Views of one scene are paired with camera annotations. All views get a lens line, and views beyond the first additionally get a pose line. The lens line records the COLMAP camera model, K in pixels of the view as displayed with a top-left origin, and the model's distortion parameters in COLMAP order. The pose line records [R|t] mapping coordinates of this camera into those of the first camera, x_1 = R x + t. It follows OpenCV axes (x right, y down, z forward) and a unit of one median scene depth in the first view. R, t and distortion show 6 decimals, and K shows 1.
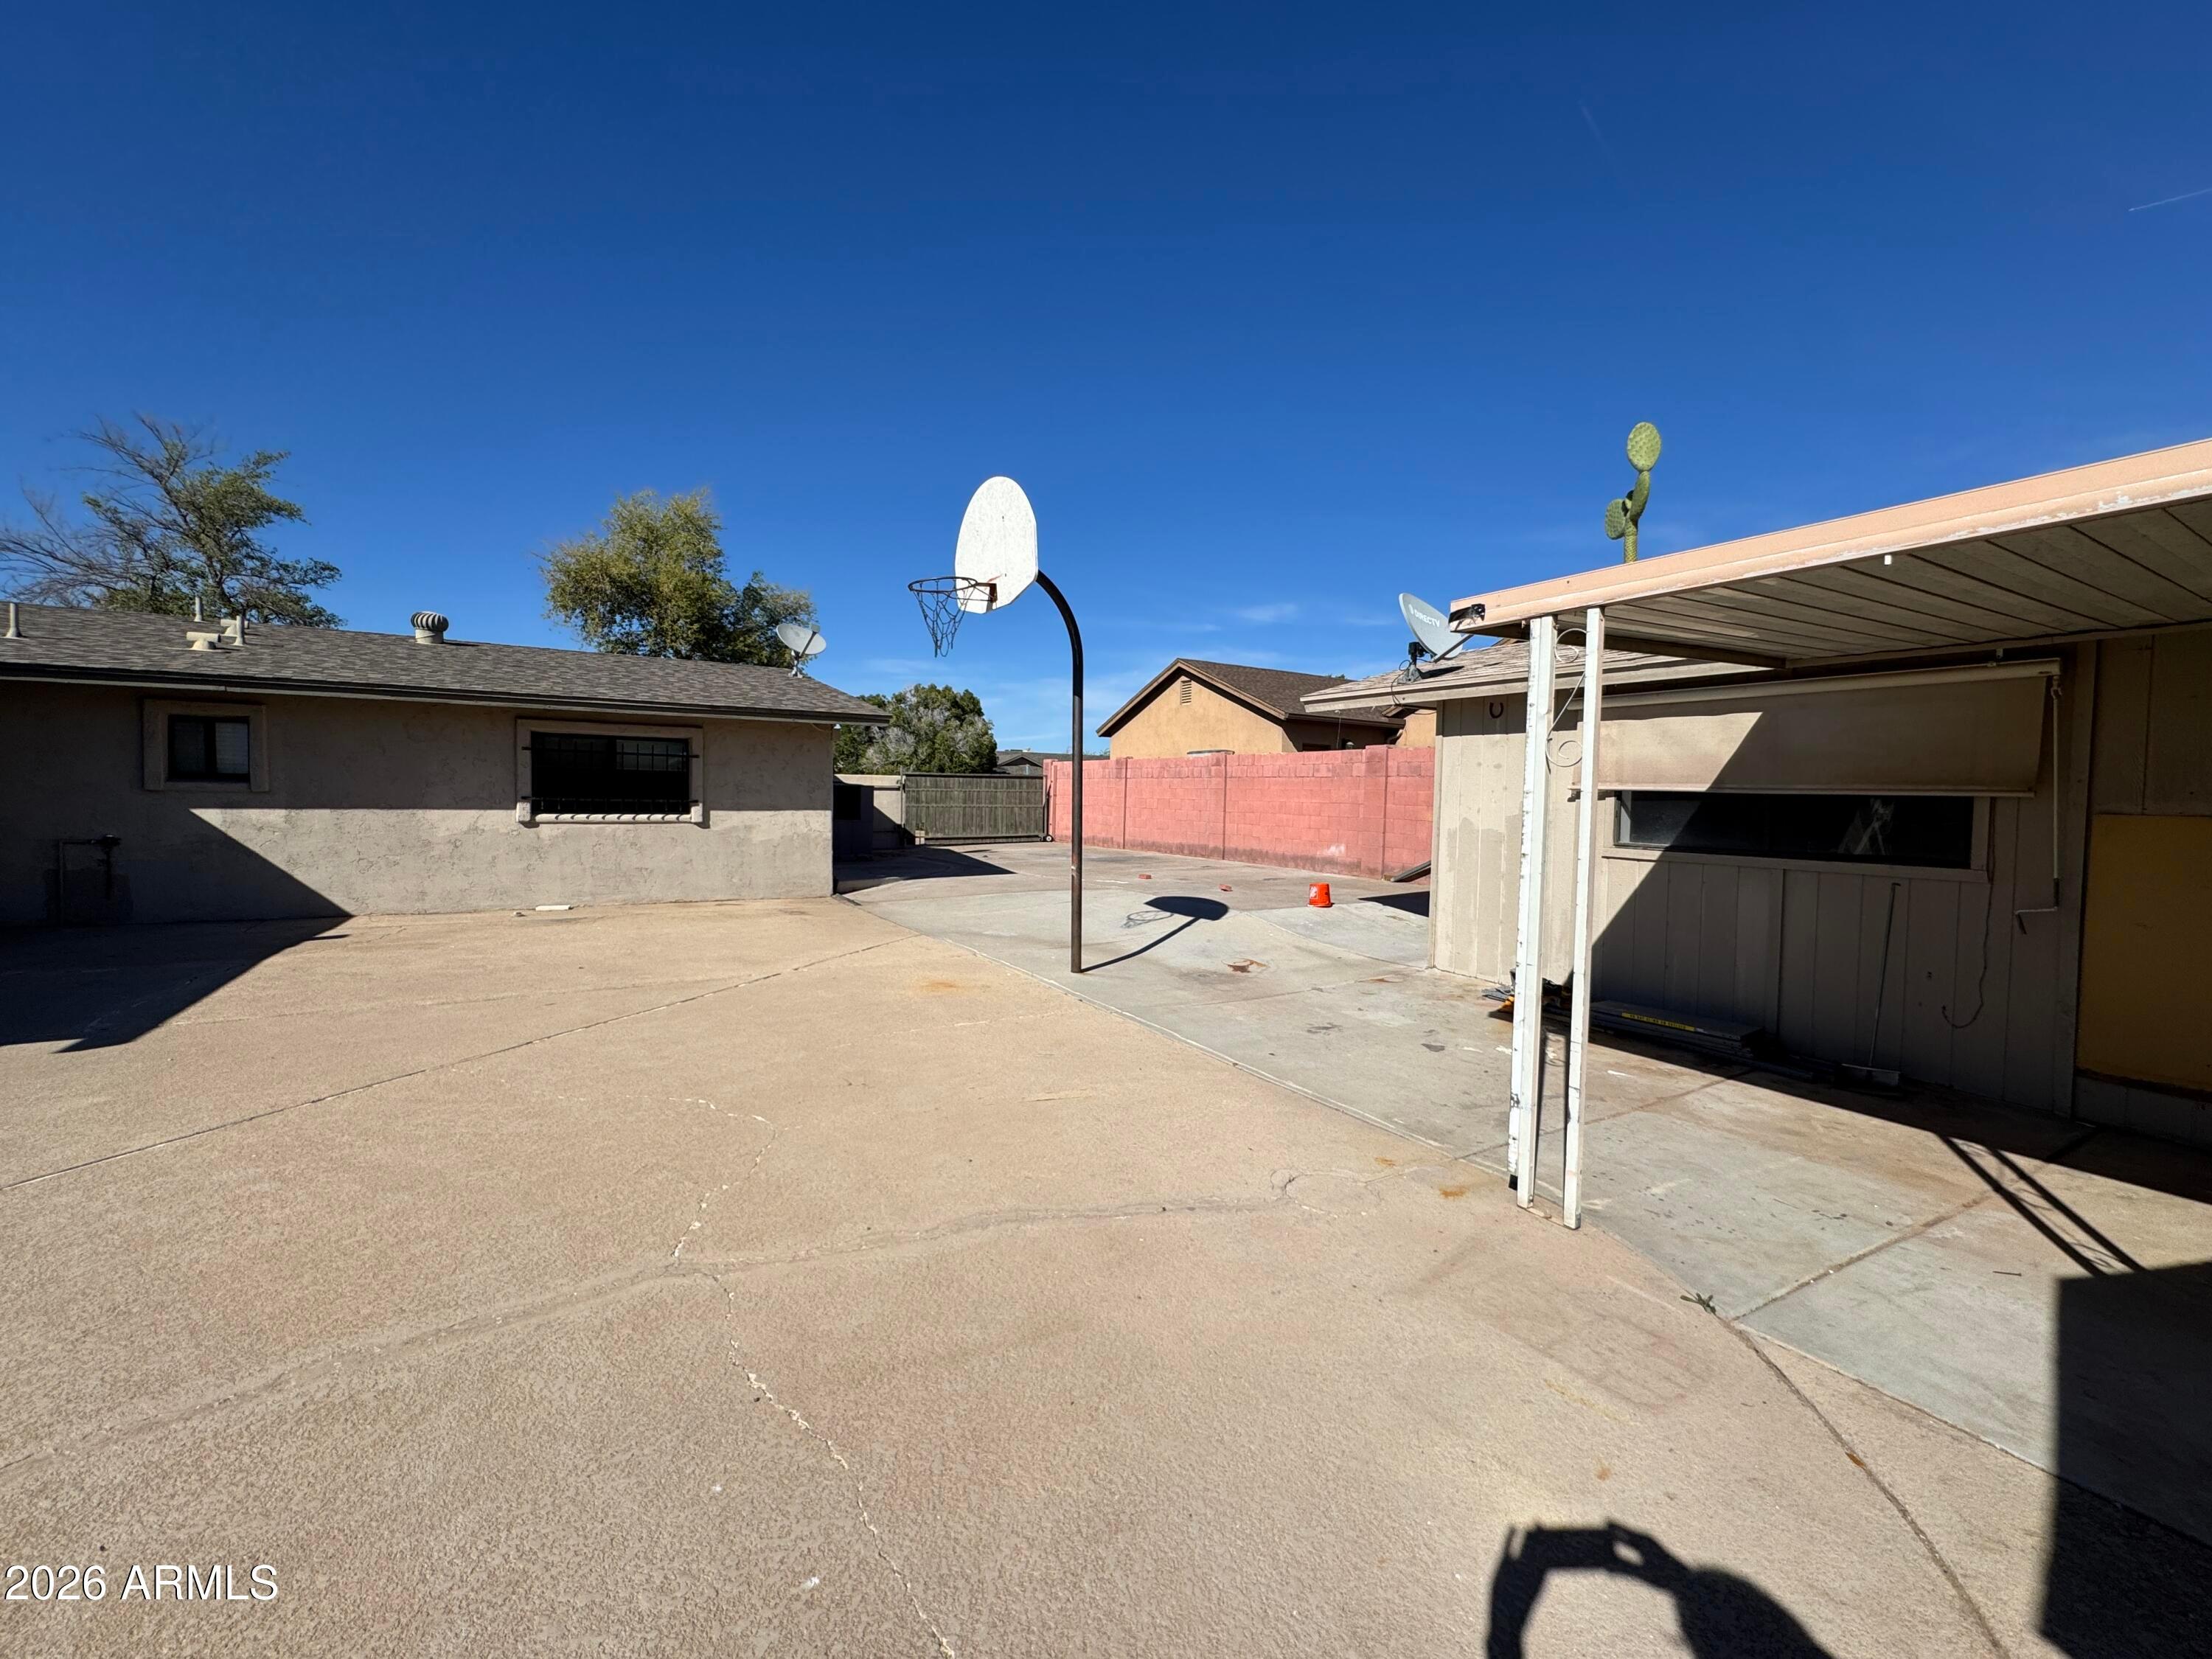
lens RADIAL K [[886.1, 0, 1106.0], [0, 886.1, 829.5], [0, 0, 1]] dist [-0.000113, 0.000228]
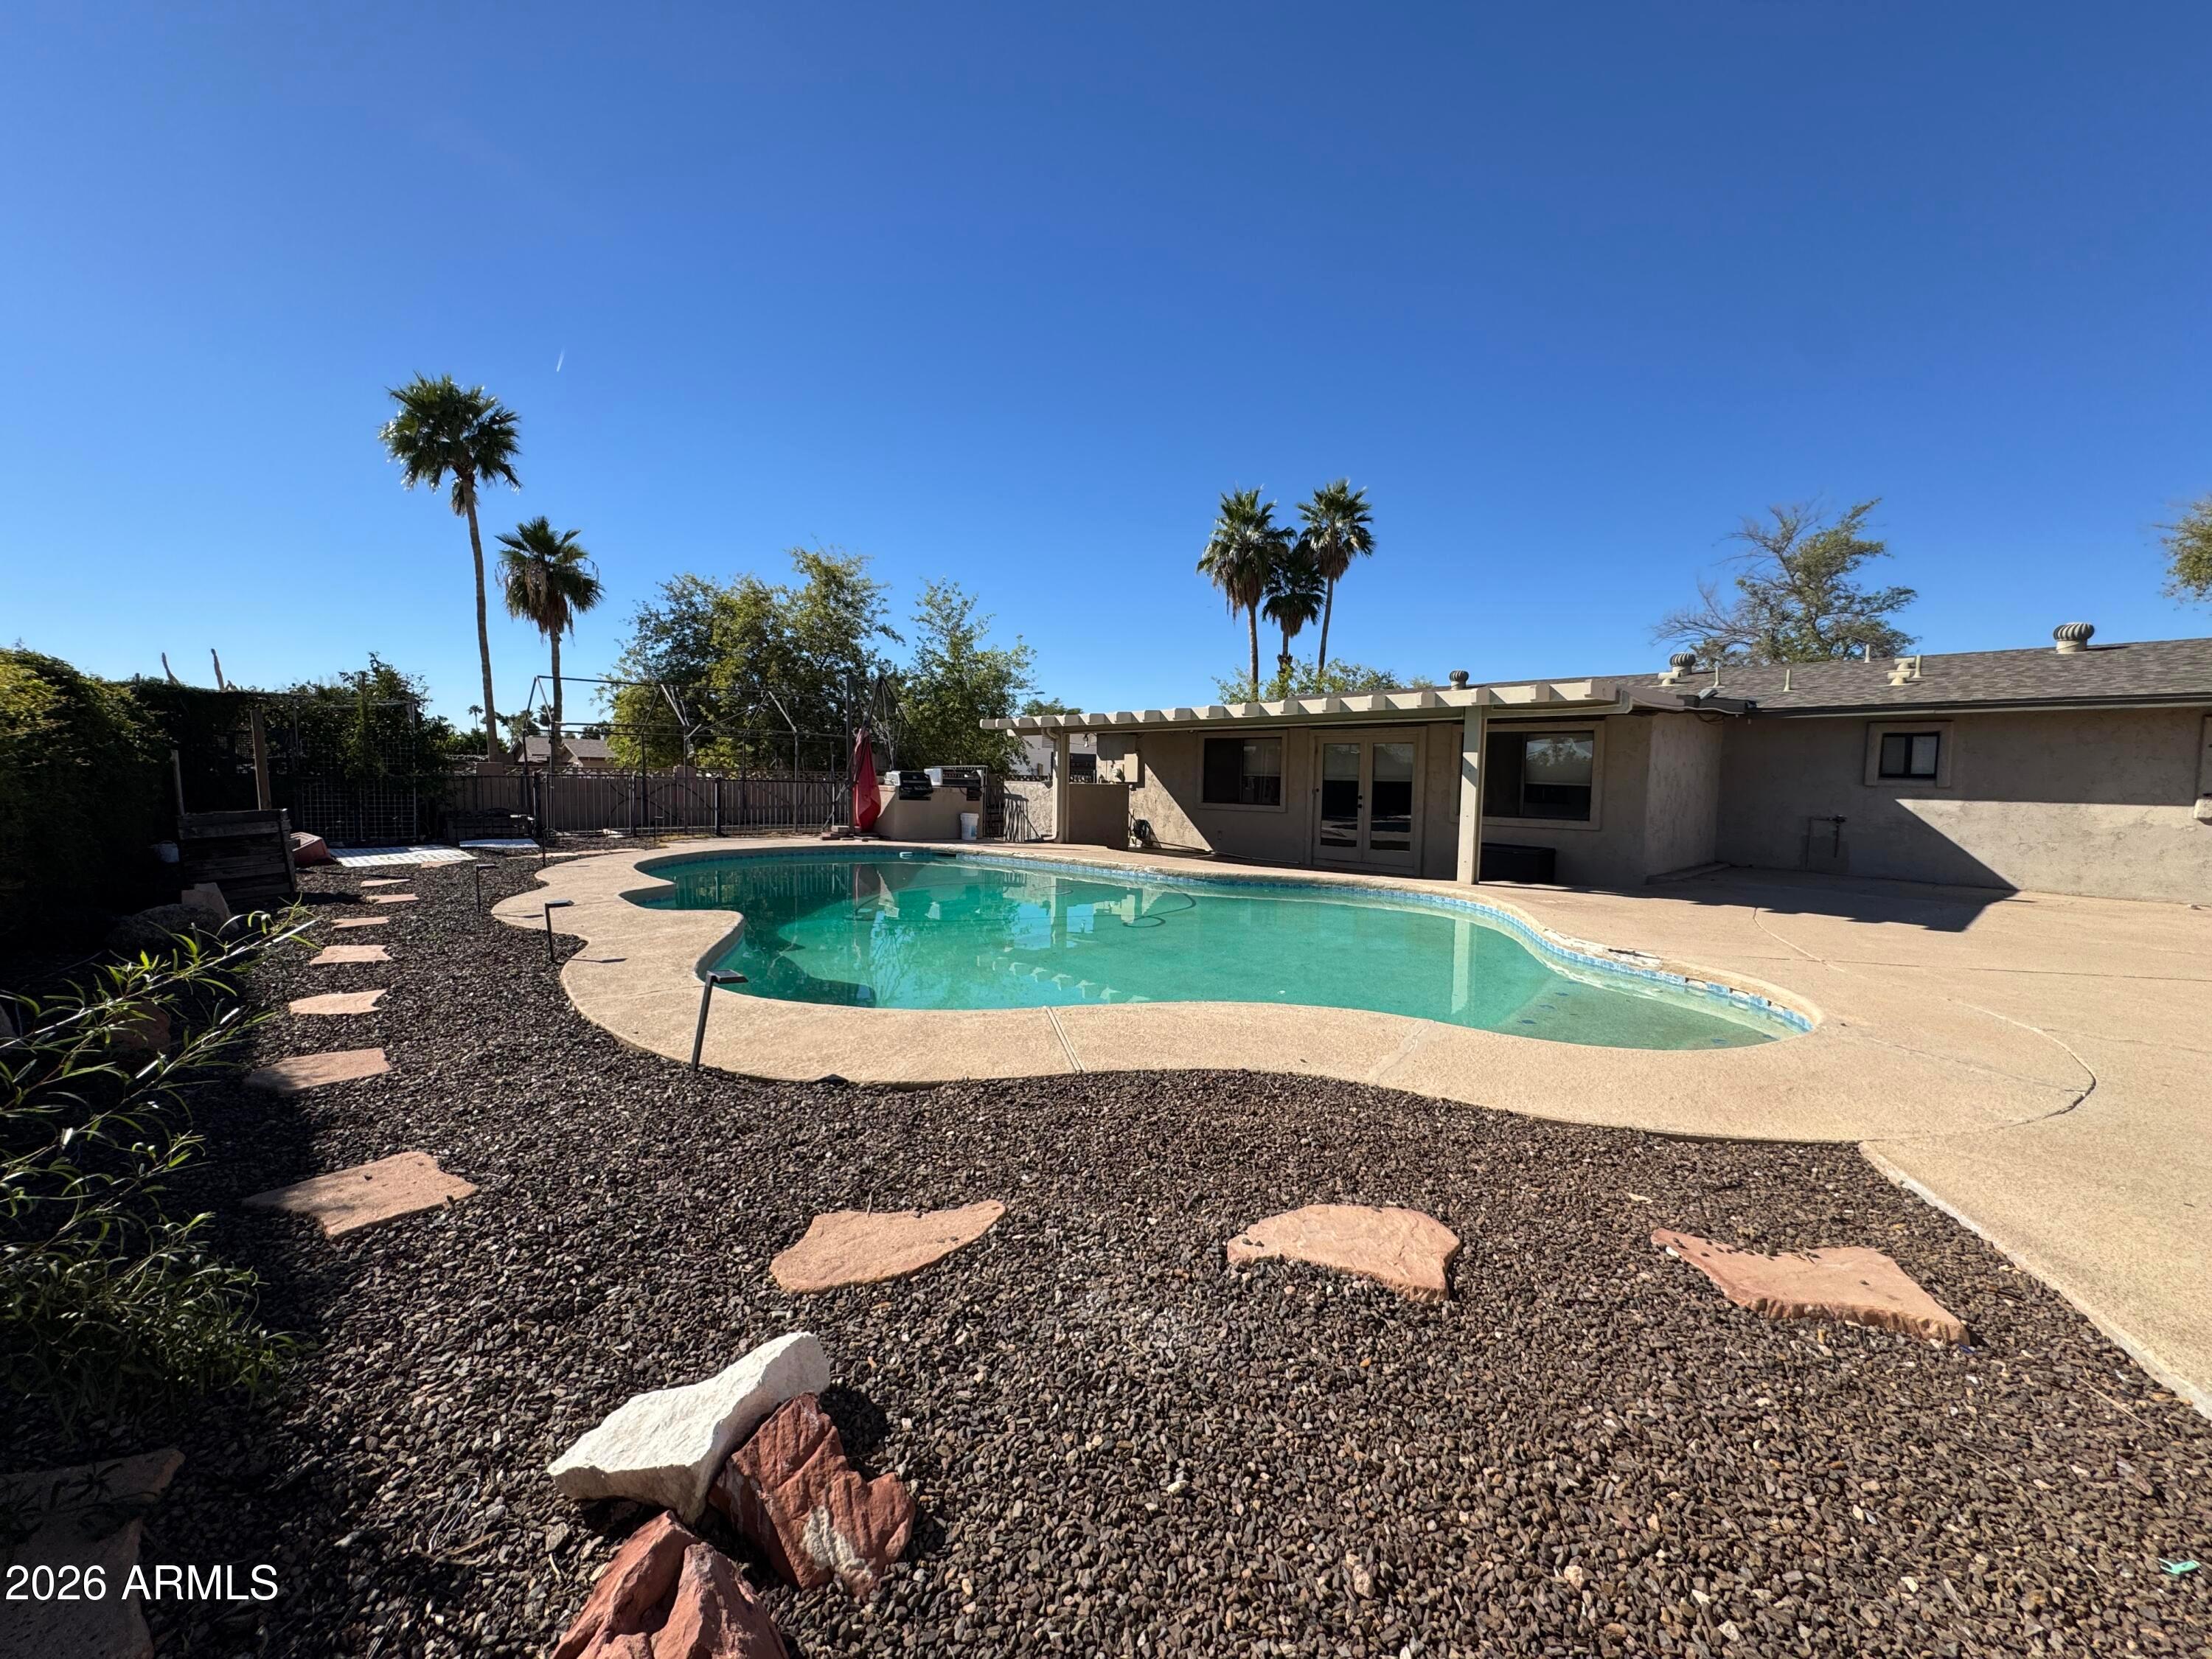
lens RADIAL K [[886.1, 0, 1106.0], [0, 886.1, 829.5], [0, 0, 1]] dist [-0.000113, 0.000228]
pose [[0.177905, 0.047492, -0.982901, 0.089530], [-0.056223, 0.997694, 0.038030, 0.027999], [0.982440, 0.048496, 0.180165, -0.322410]]
